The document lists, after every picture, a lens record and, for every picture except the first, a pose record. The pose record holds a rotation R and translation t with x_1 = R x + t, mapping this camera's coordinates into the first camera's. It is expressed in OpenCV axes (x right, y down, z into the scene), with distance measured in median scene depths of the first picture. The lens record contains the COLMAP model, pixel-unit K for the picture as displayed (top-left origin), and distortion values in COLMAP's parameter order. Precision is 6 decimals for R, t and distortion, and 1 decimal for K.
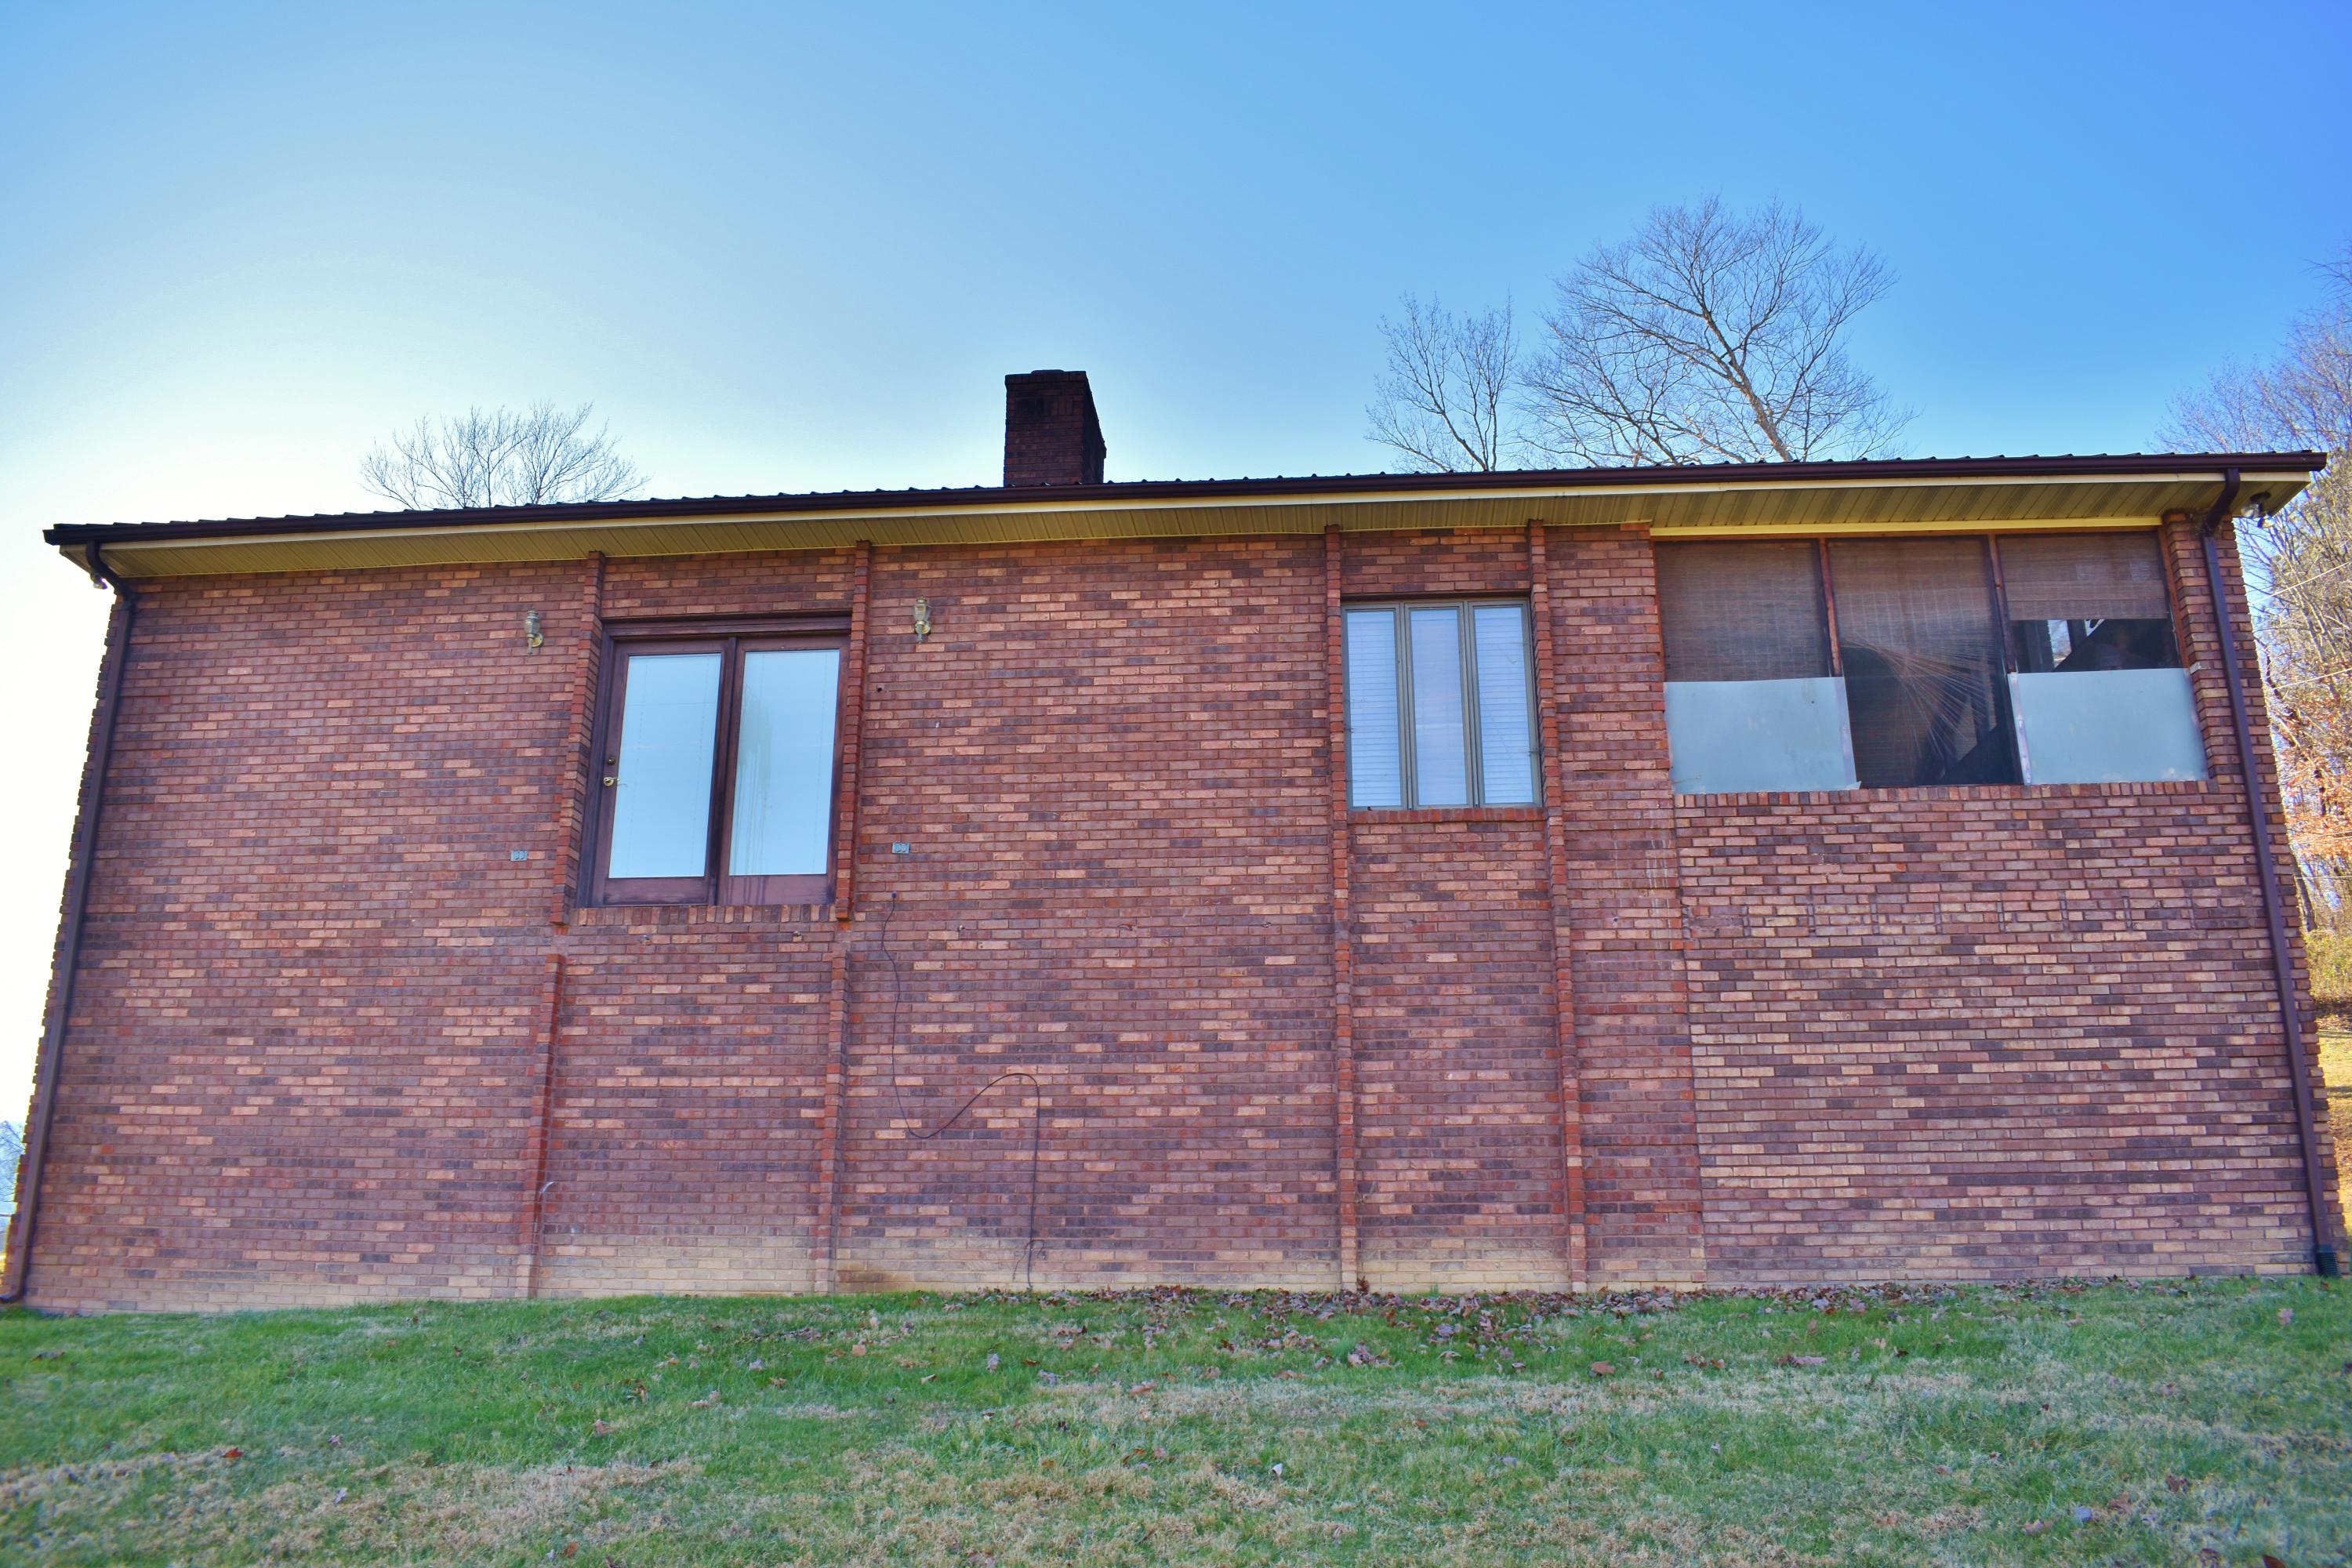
lens RADIAL K [[1829.0, 0, 1187.4], [0, 1829.0, 794.2], [0, 0, 1]] dist [-0.094782, 0.014605]
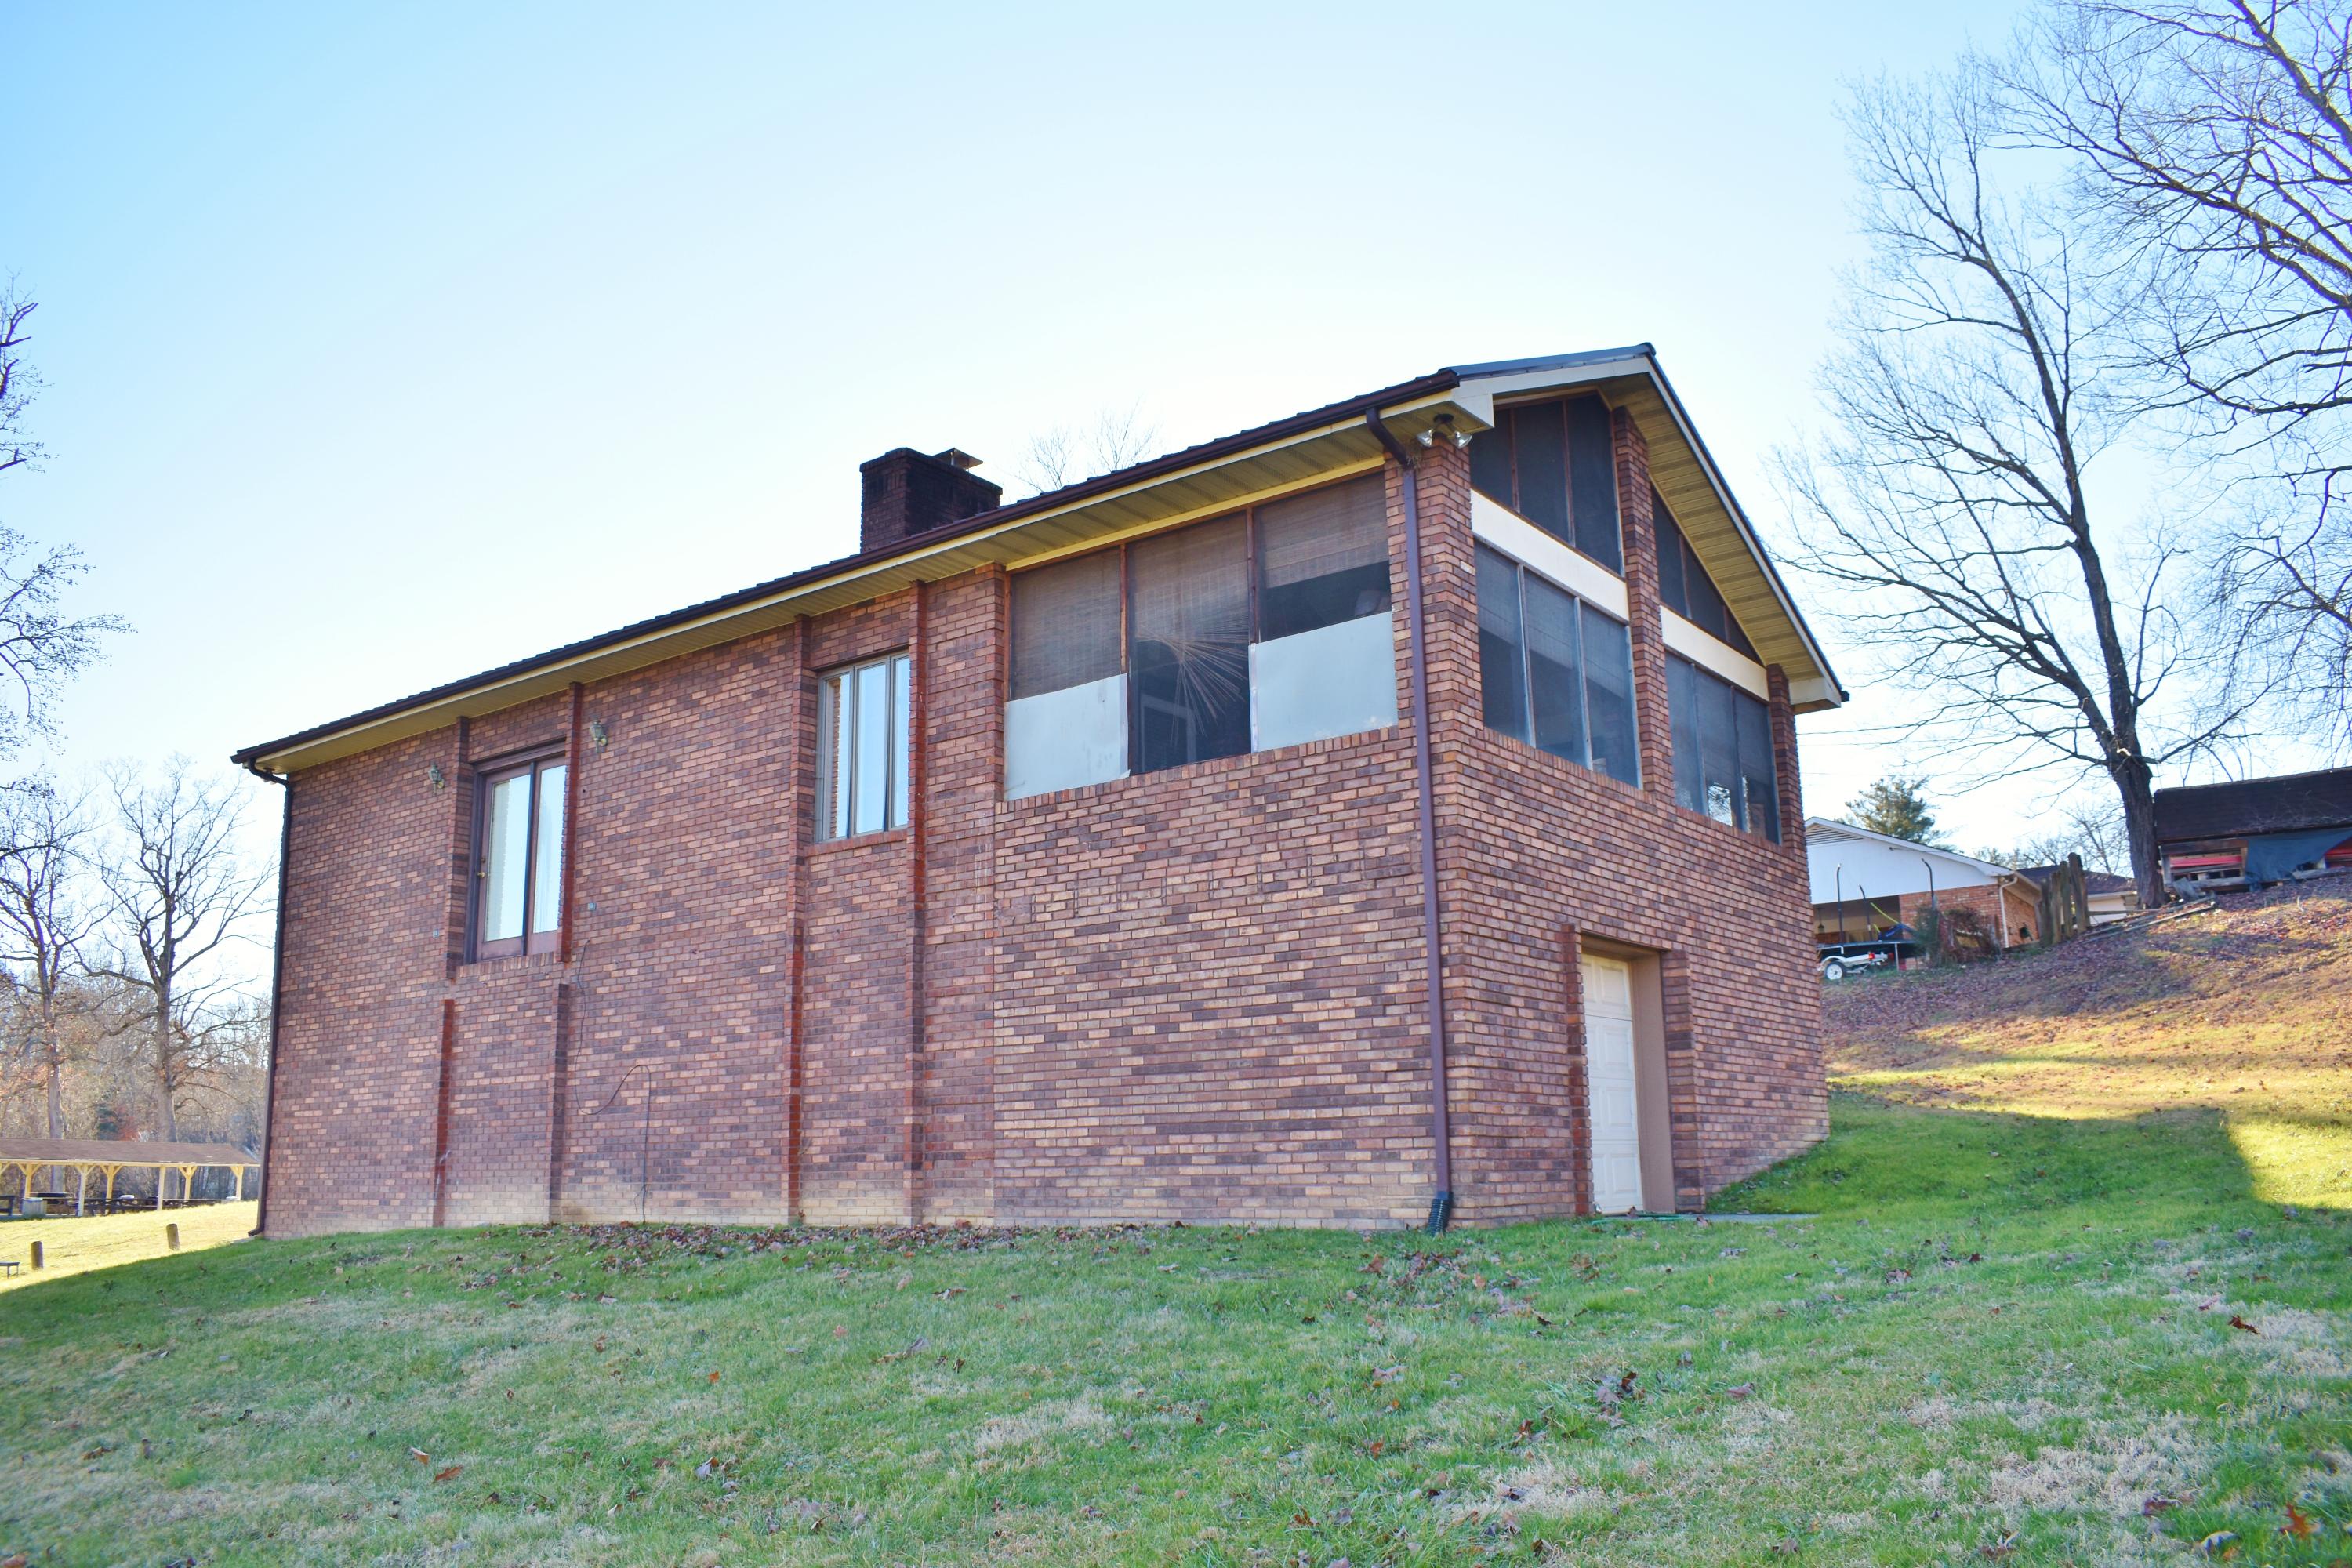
lens RADIAL K [[1829.0, 0, 1177.2], [0, 1829.0, 778.5], [0, 0, 1]] dist [-0.094782, 0.014605]
pose [[0.845477, -0.135543, -0.516524, 0.988785], [0.177144, 0.983670, 0.031831, -0.032659], [0.503775, -0.118412, 0.855681, 0.052184]]
